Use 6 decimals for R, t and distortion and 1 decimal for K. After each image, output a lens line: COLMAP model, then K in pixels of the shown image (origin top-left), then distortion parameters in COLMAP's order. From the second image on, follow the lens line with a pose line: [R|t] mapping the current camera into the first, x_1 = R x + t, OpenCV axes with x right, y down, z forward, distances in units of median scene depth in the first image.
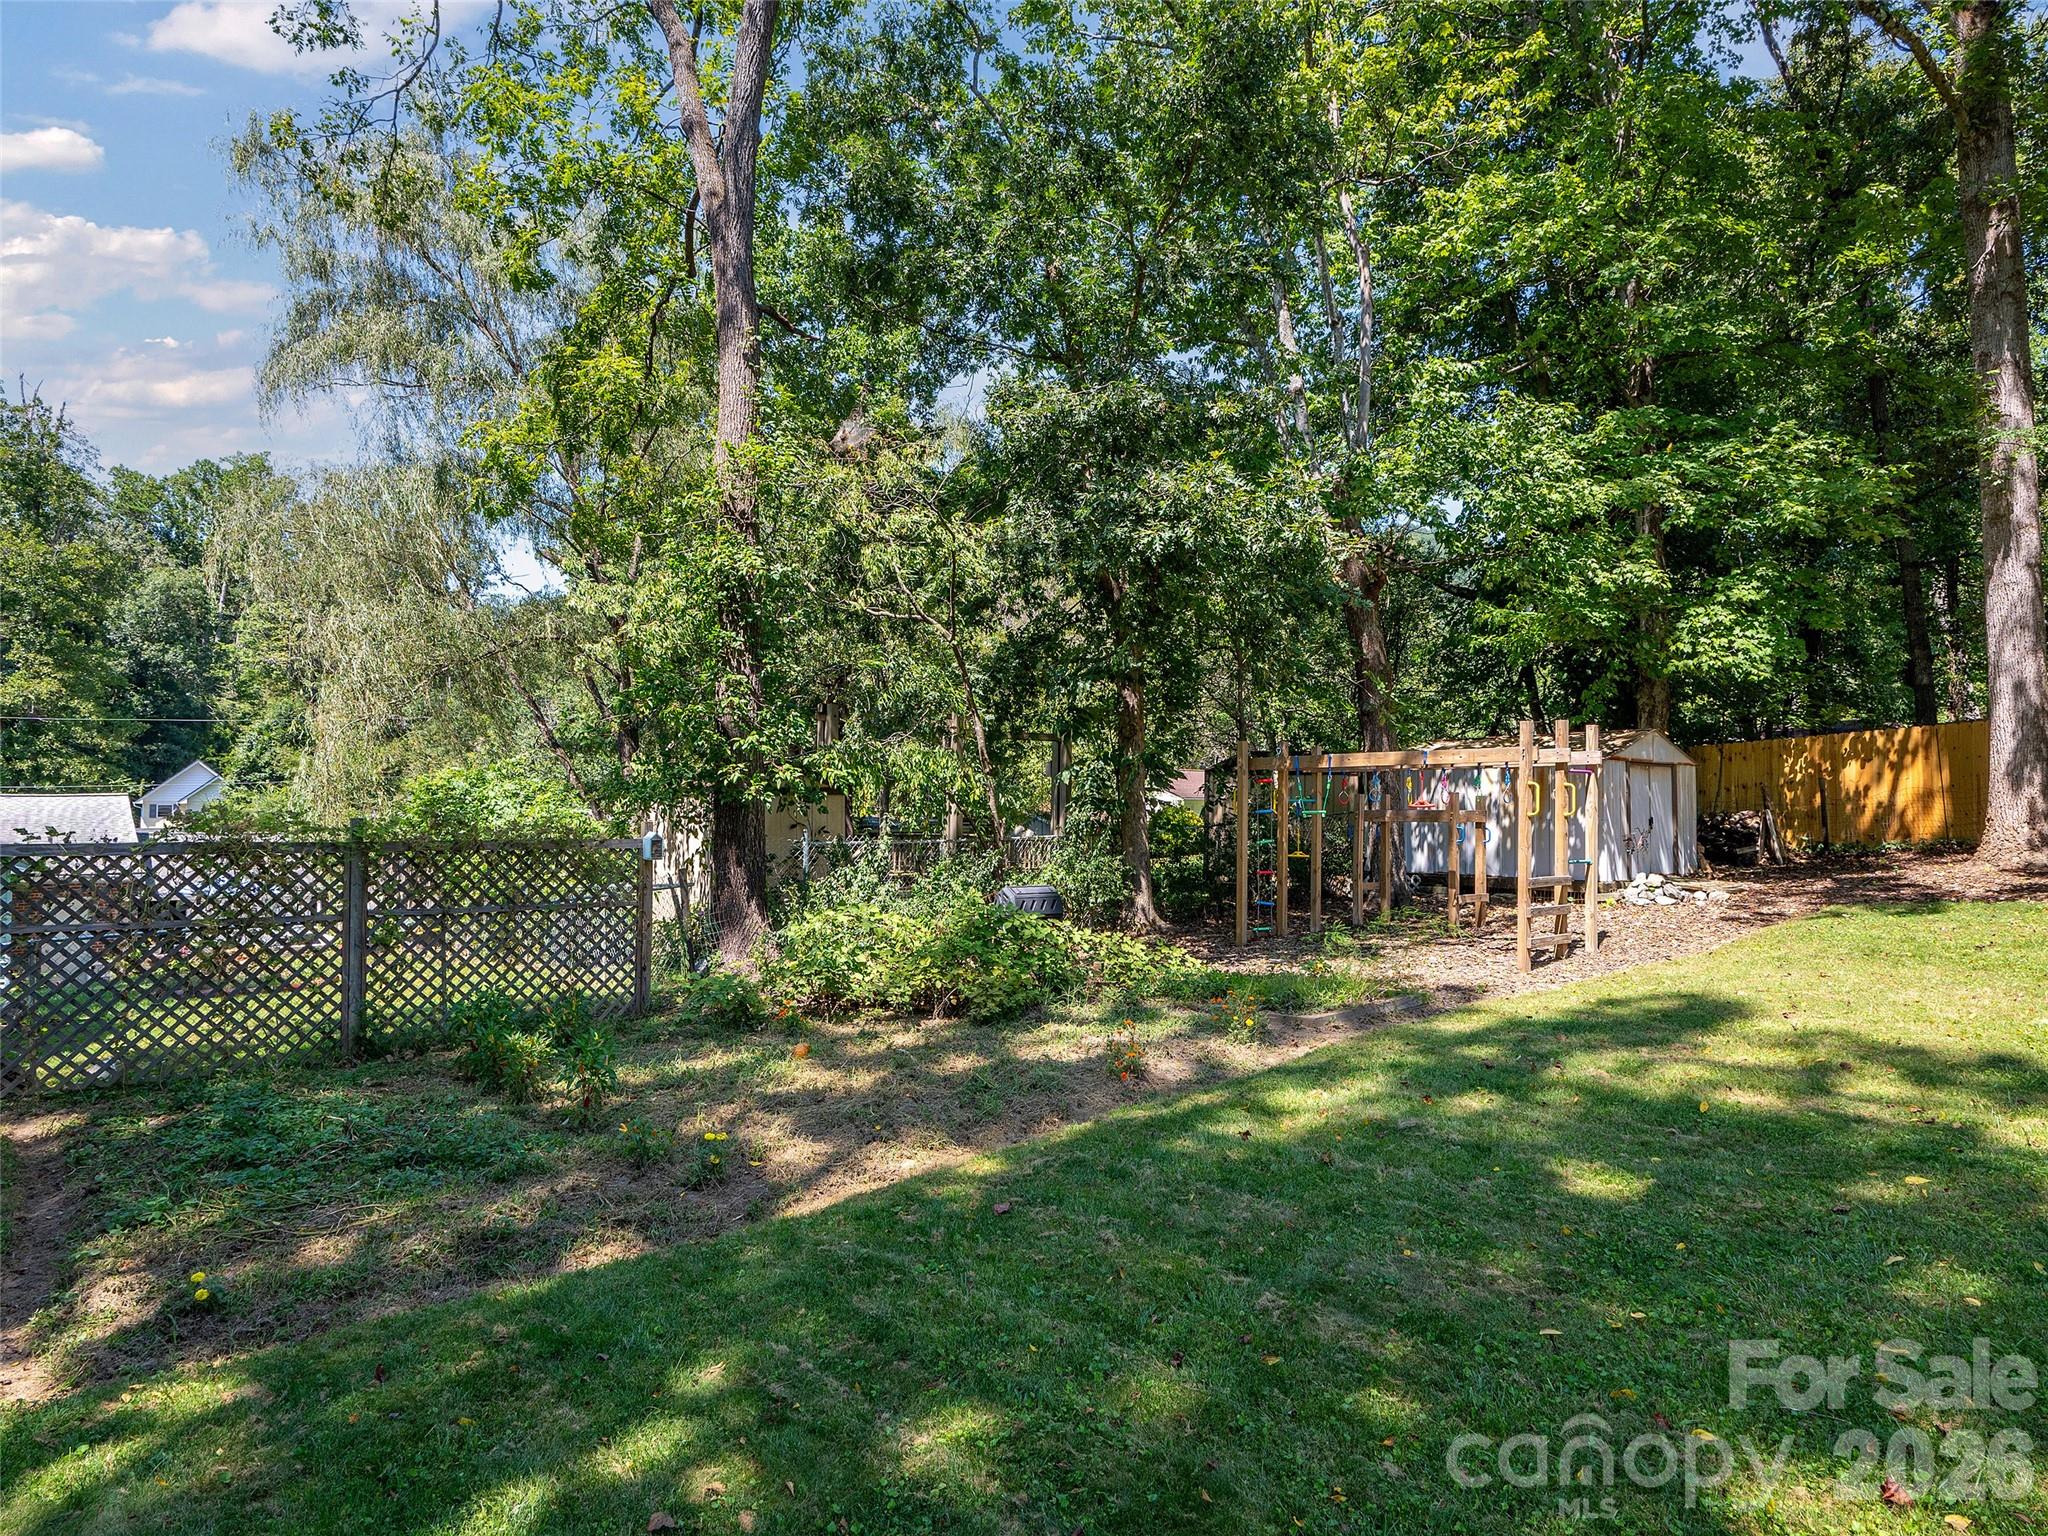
lens RADIAL K [[1185.6, 0, 1024.0], [0, 1185.6, 768.0], [0, 0, 1]] dist [-0.025279, -0.001259]
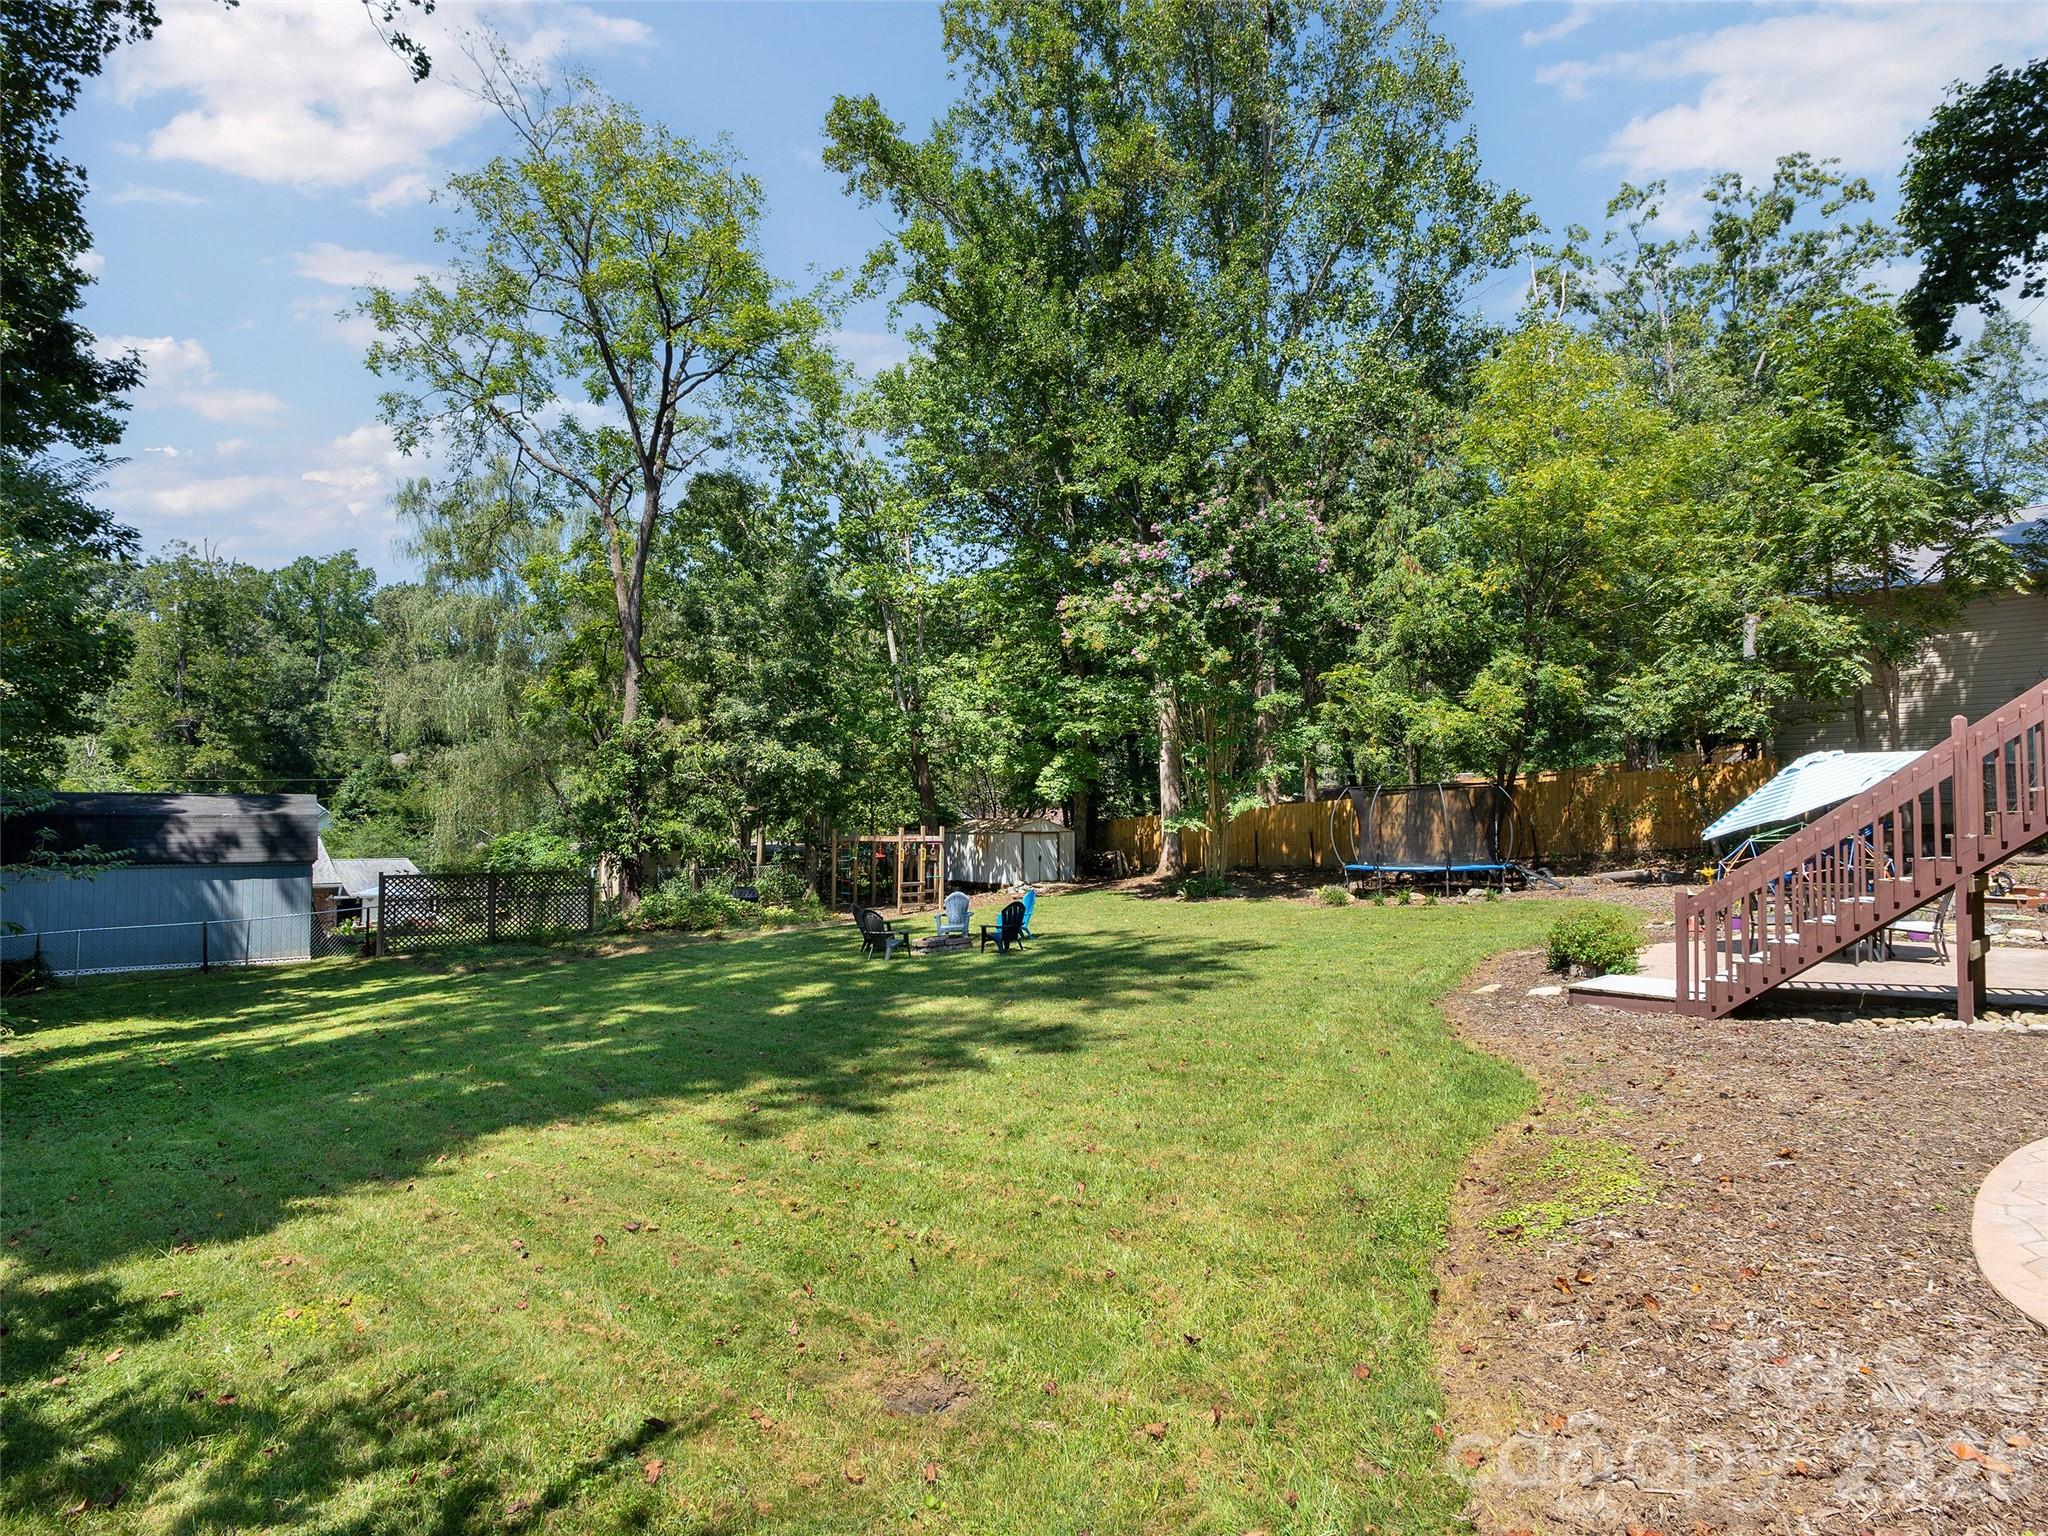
lens RADIAL K [[1108.0, 0, 1024.0], [0, 1108.0, 768.0], [0, 0, 1]] dist [-0.000438, 0.002270]
pose [[0.999979, 0.002666, -0.005988, 0.165478], [-0.002768, 0.999851, -0.017046, -0.031690], [0.005942, 0.017062, 0.999837, -0.371212]]
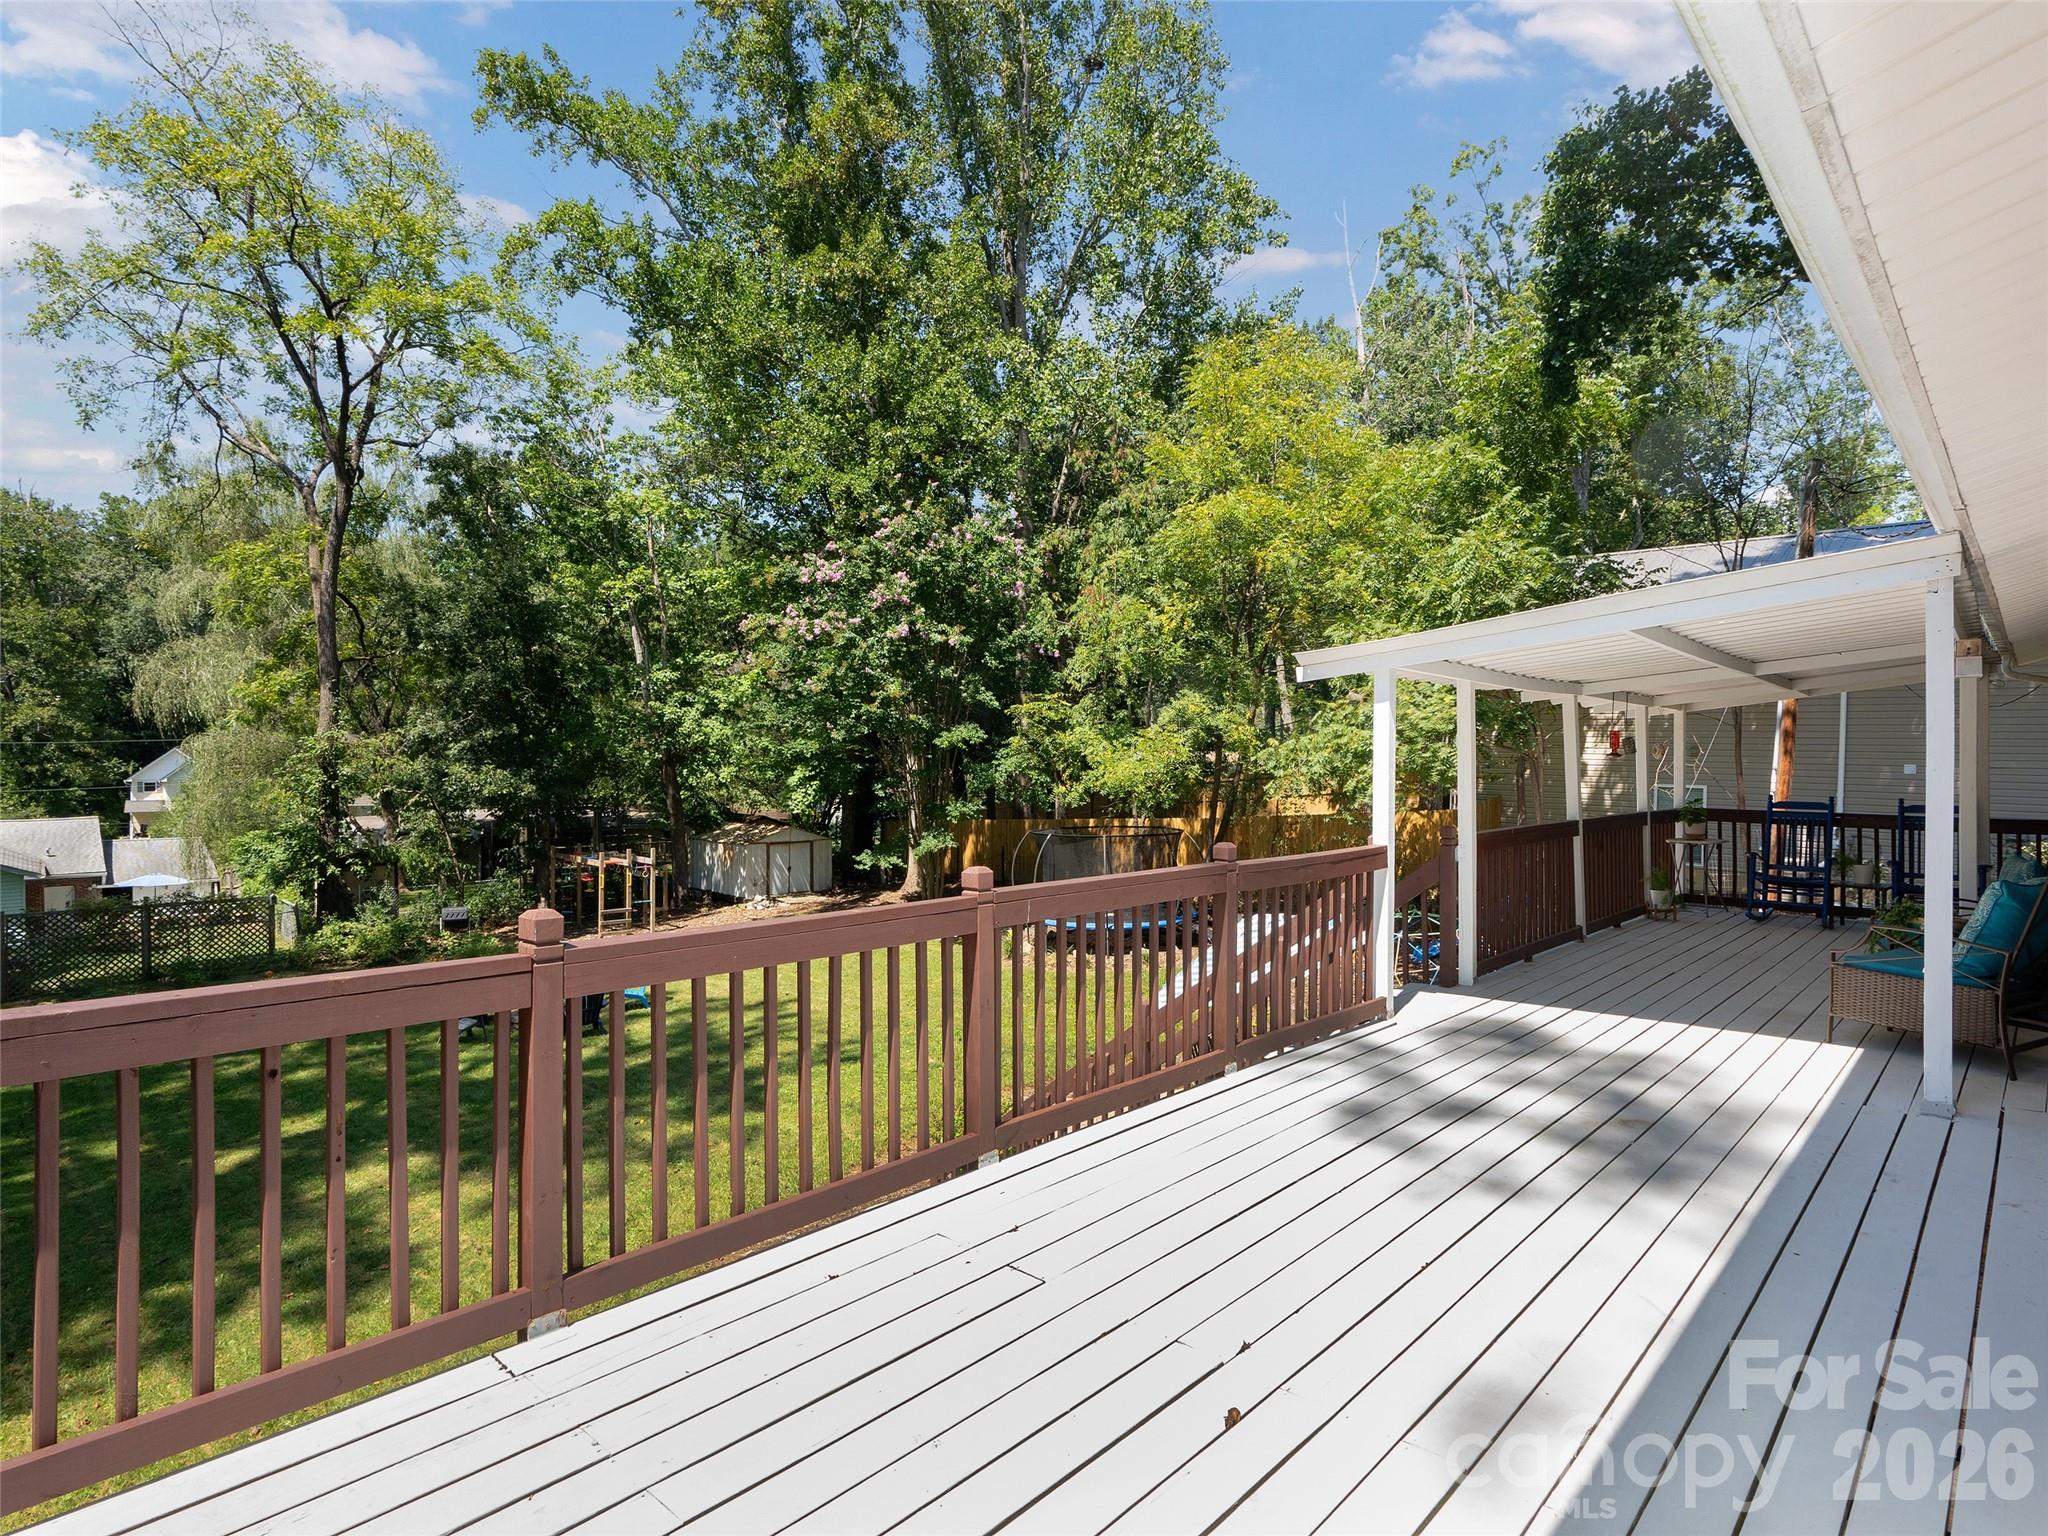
lens RADIAL K [[1108.0, 0, 1024.0], [0, 1108.0, 768.0], [0, 0, 1]] dist [-0.000438, 0.002270]
pose [[0.999762, 0.010259, 0.019262, 0.293732], [-0.011244, 0.998598, 0.051723, -0.081737], [-0.018705, -0.051928, 0.998476, -0.340296]]
